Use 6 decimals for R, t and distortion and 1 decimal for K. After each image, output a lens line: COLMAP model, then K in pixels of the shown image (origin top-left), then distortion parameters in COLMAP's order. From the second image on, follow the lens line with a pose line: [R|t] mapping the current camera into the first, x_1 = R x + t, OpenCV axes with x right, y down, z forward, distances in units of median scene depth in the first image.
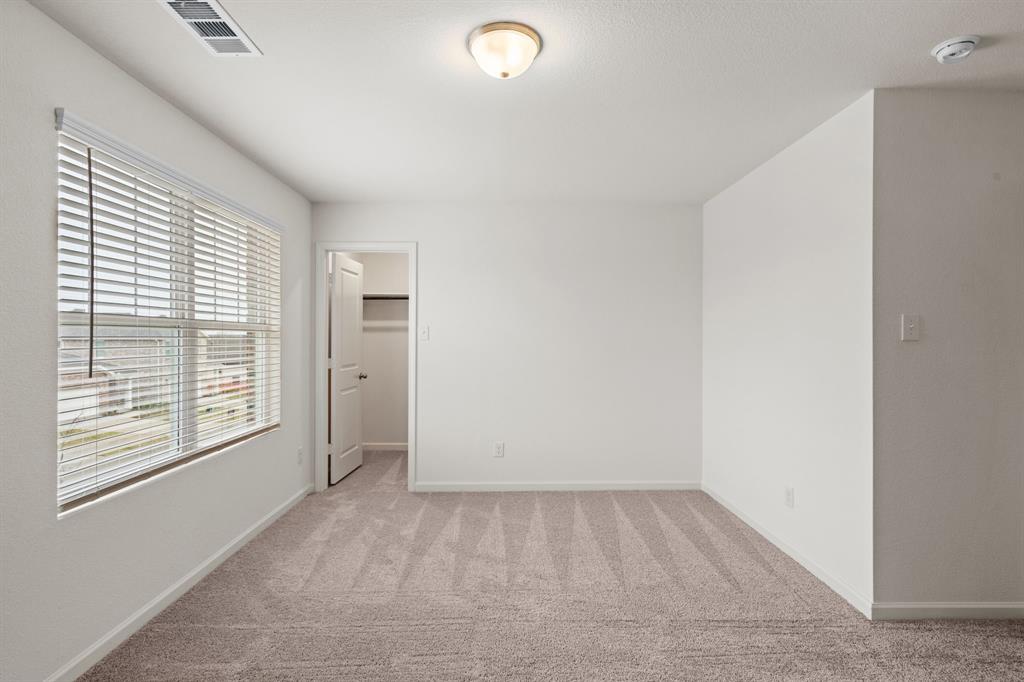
lens RADIAL K [[489.3, 0, 512.0], [0, 489.3, 341.0], [0, 0, 1]] dist [0.000471, -0.000017]
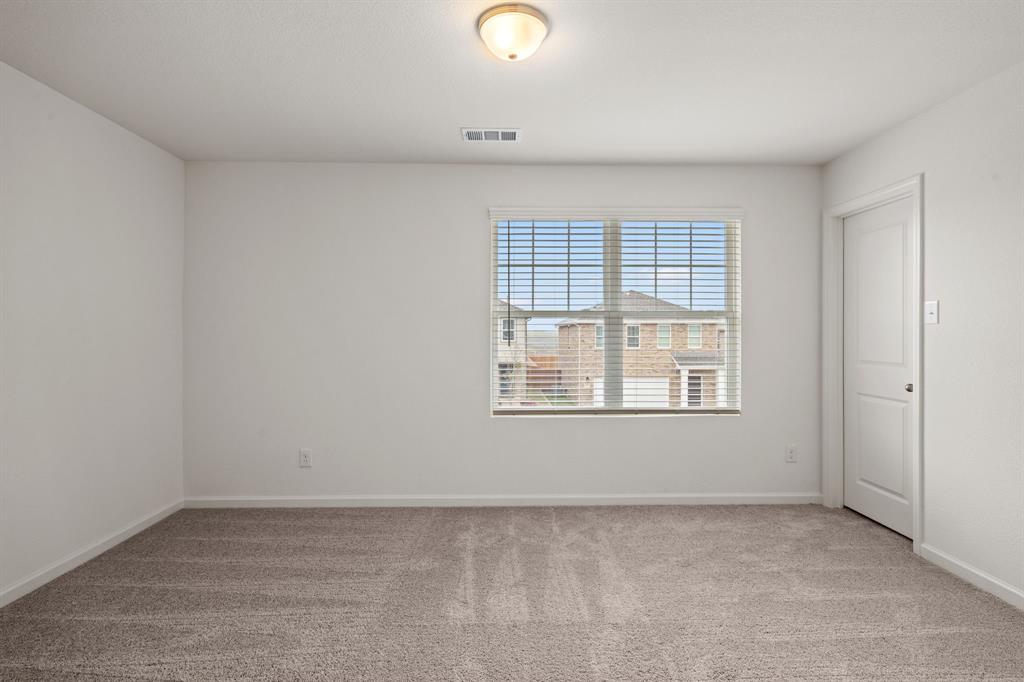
lens RADIAL K [[501.4, 0, 516.2], [0, 501.4, 330.9], [0, 0, 1]] dist [0.002073, -0.000048]
pose [[0.025708, -0.006246, -0.999650, 0.534211], [-0.002276, 0.999978, -0.006306, 0.014381], [0.999667, 0.002438, 0.025693, 0.514284]]
